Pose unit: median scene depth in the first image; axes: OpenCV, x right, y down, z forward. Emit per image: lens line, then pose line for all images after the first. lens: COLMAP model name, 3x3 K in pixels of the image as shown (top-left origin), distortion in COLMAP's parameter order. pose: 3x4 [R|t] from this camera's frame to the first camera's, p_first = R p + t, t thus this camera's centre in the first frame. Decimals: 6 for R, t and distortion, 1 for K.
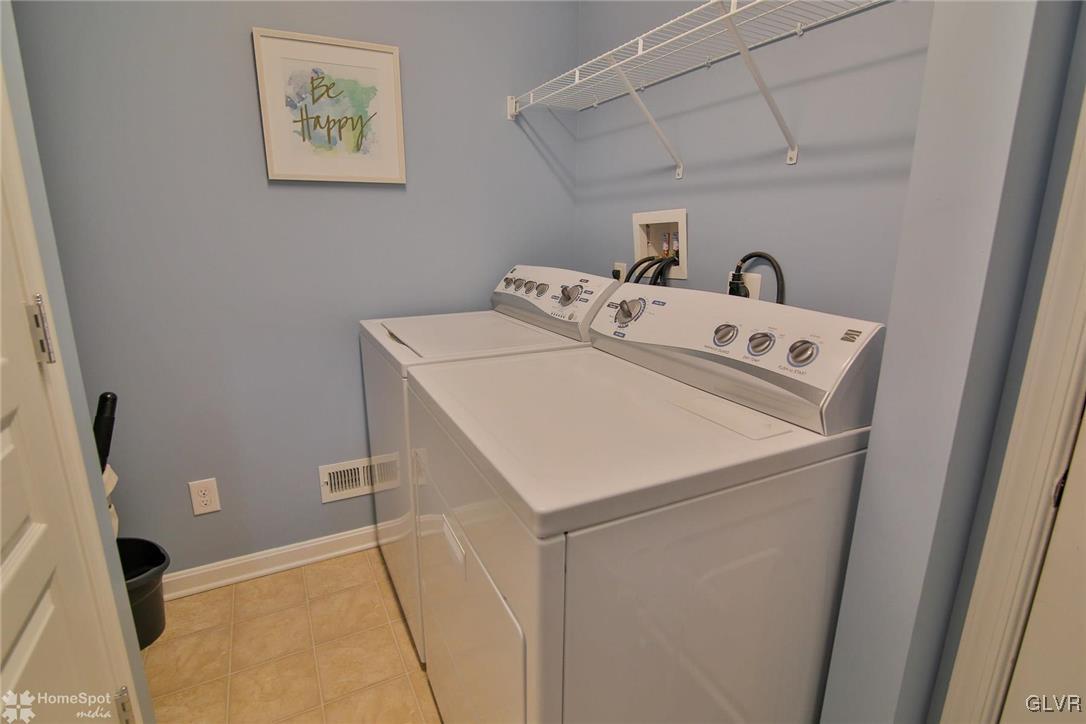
lens RADIAL K [[527.9, 0, 542.5], [0, 527.9, 358.9], [0, 0, 1]] dist [-0.019167, 0.000343]
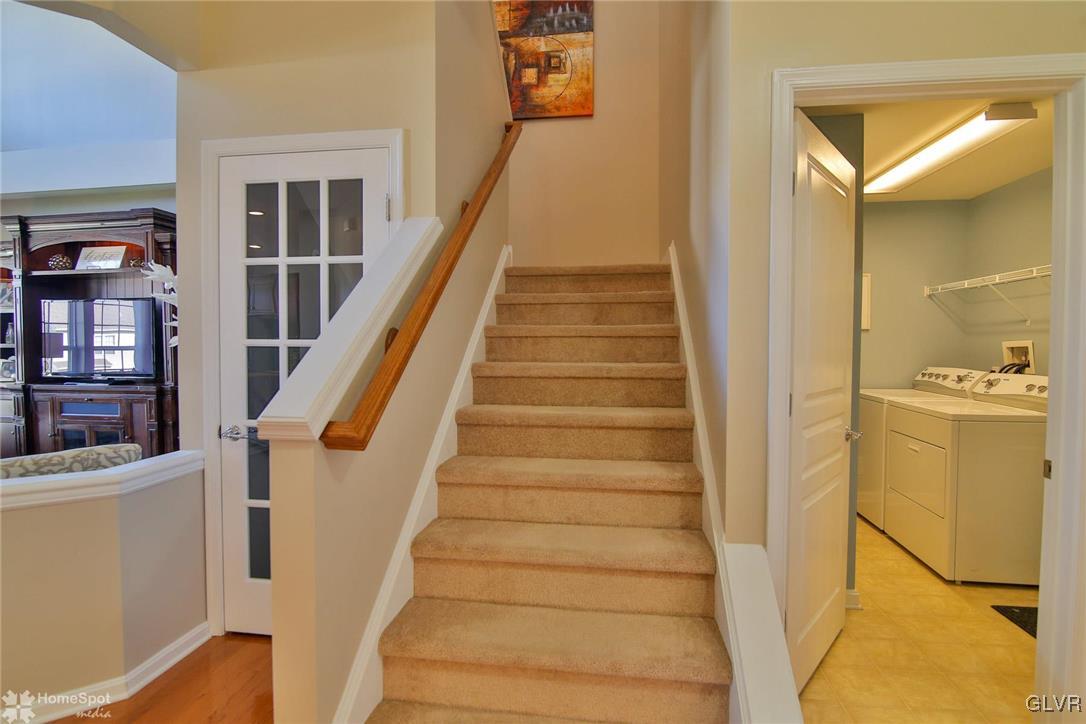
lens RADIAL K [[527.9, 0, 542.5], [0, 527.9, 358.9], [0, 0, 1]] dist [-0.019167, 0.000343]
pose [[0.806562, 0.013891, -0.590987, -0.071644], [-0.137750, 0.976620, -0.165042, 0.381215], [0.574877, 0.214525, 0.789617, -1.672668]]
